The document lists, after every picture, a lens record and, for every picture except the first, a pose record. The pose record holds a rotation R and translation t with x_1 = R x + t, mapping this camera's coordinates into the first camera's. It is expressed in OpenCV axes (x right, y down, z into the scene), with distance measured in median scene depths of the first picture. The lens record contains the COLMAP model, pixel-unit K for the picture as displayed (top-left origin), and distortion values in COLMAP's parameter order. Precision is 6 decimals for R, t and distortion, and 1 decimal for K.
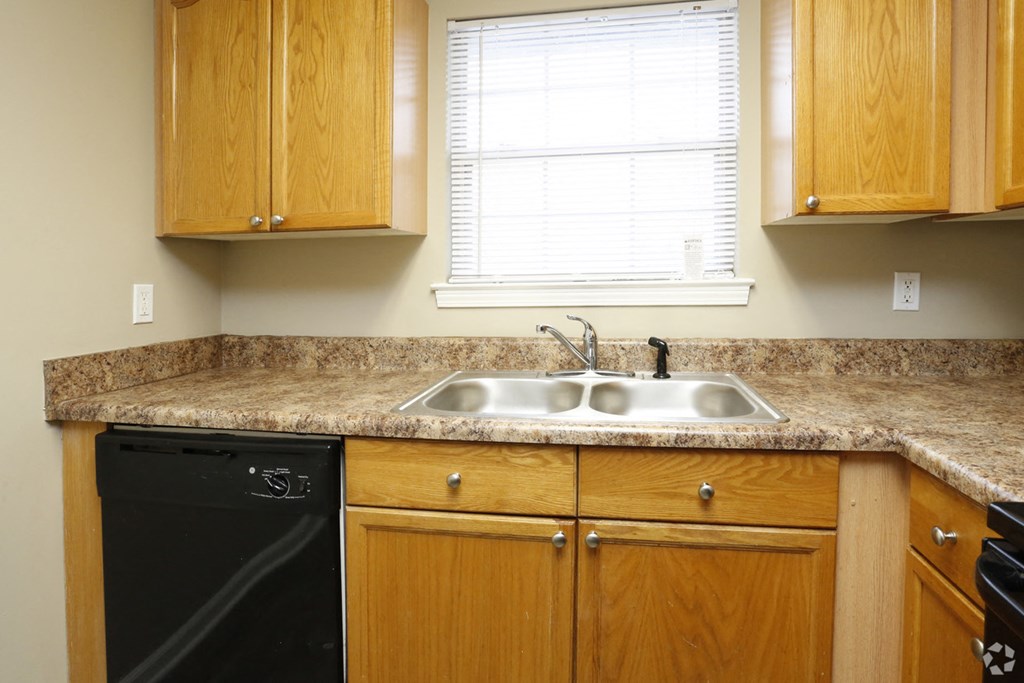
lens RADIAL K [[582.5, 0, 501.3], [0, 582.5, 299.2], [0, 0, 1]] dist [-0.066604, 0.037118]
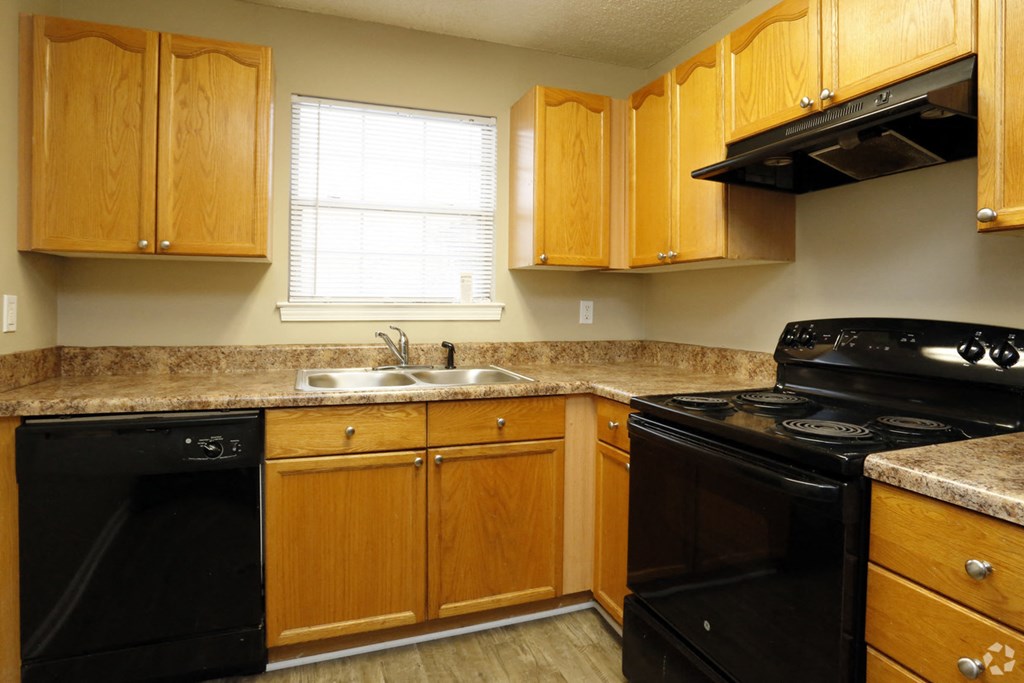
lens RADIAL K [[511.5, 0, 528.6], [0, 511.5, 311.6], [0, 0, 1]] dist [-0.001014, -0.000115]
pose [[0.861712, 0.010936, 0.507279, -0.273116], [0.001866, 0.999693, -0.024722, 0.028542], [-0.507394, 0.022250, 0.861427, -0.290953]]
